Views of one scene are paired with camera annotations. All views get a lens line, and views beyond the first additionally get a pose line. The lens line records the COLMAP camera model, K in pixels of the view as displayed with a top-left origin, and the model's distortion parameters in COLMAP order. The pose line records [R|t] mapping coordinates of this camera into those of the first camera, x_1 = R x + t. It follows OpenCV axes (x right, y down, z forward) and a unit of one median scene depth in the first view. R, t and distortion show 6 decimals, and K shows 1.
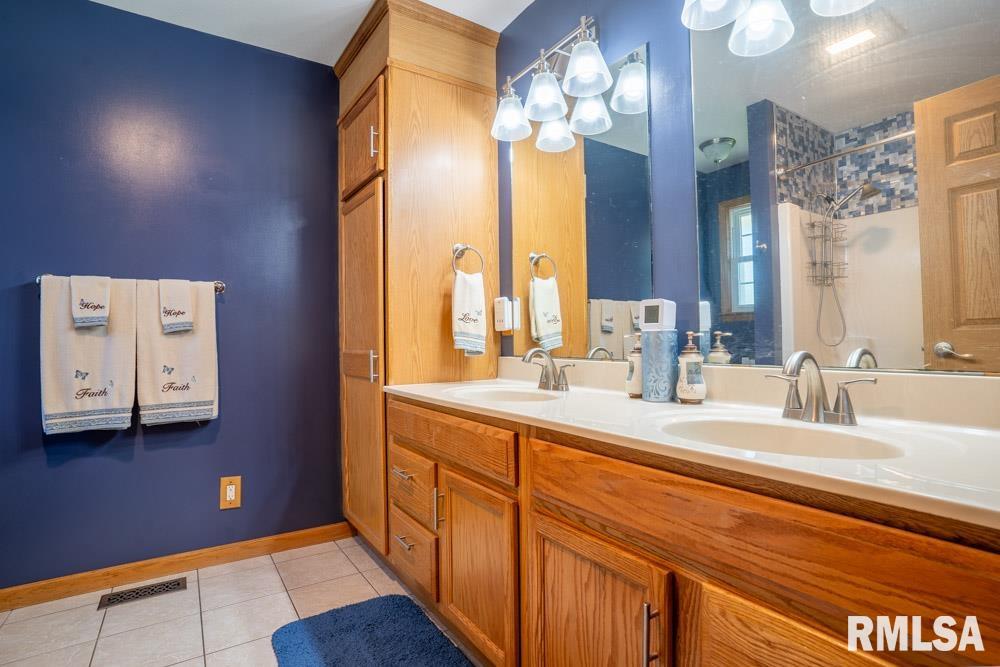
lens RADIAL K [[500.2, 0, 499.7], [0, 500.2, 338.4], [0, 0, 1]] dist [-0.057847, 0.023538]
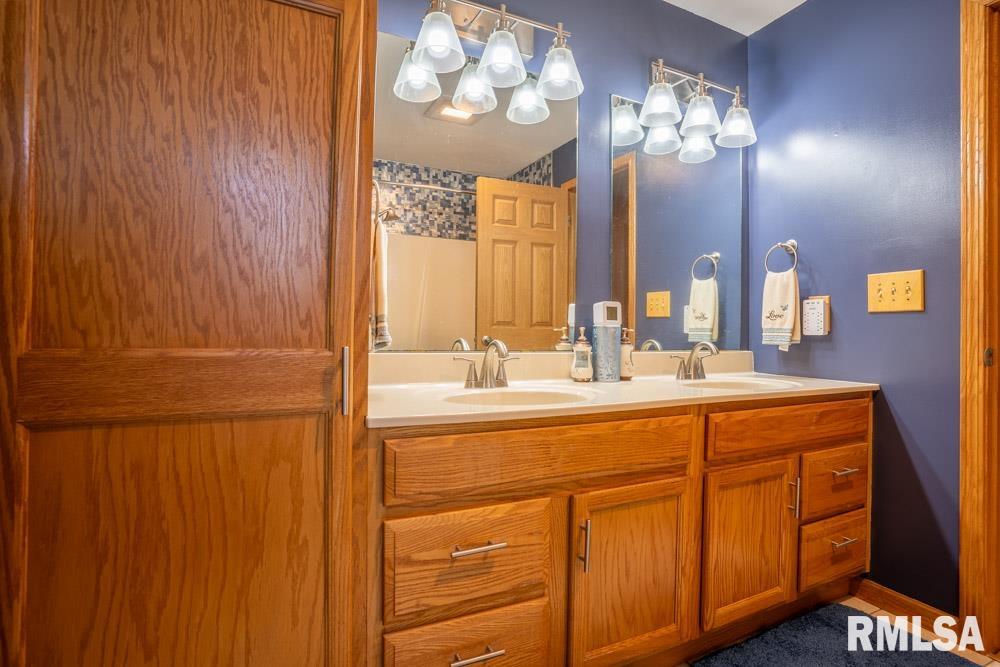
lens RADIAL K [[500.2, 0, 499.3], [0, 500.2, 329.5], [0, 0, 1]] dist [-0.057847, 0.023538]
pose [[0.131358, 0.017450, 0.991181, -0.996352], [-0.019991, 0.999688, -0.014950, 0.016137], [-0.991133, -0.017851, 0.131666, 1.105845]]
